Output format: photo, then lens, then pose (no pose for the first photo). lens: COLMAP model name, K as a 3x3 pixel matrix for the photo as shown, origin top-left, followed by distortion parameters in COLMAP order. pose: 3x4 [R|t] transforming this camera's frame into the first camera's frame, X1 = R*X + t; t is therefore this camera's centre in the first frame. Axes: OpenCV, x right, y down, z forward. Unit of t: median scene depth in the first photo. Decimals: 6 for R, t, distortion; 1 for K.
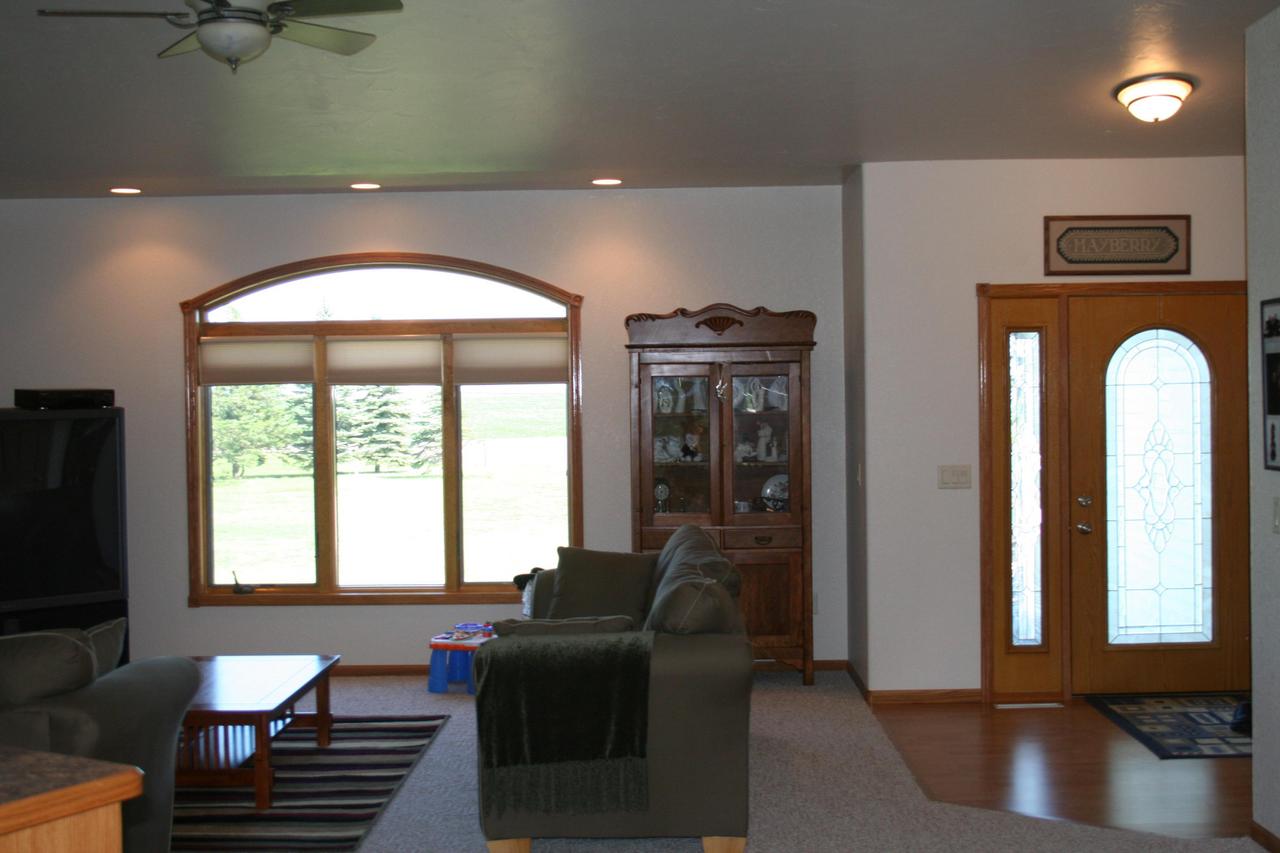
lens RADIAL K [[1640.3, 0, 640.0], [0, 1640.3, 426.5], [0, 0, 1]] dist [-0.031826, -0.002053]
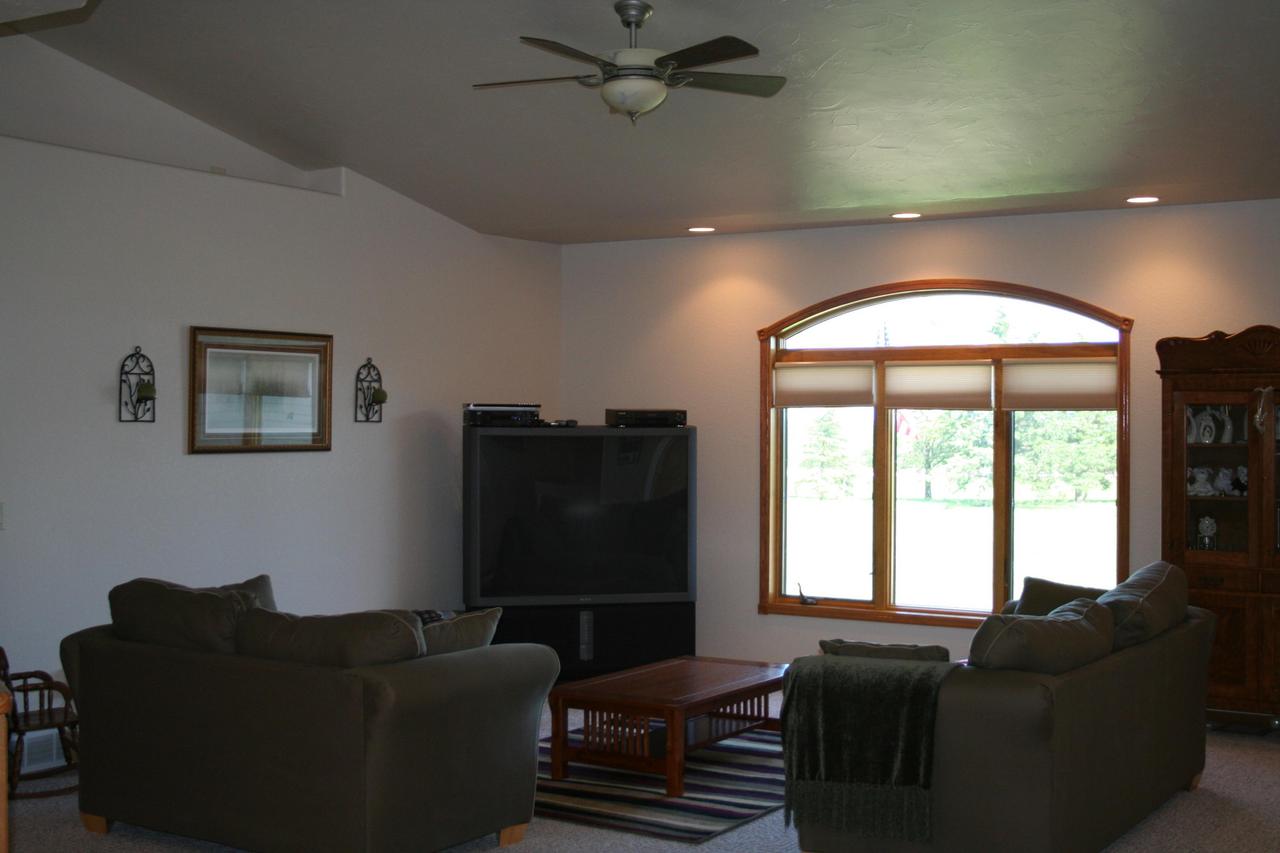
lens RADIAL K [[1633.9, 0, 640.0], [0, 1633.9, 426.5], [0, 0, 1]] dist [-0.079328, -0.000738]
pose [[0.855265, 0.017943, -0.517880, 0.210949], [-0.025399, 0.999651, -0.007312, -0.002697], [0.517568, 0.019407, 0.855422, 0.040675]]
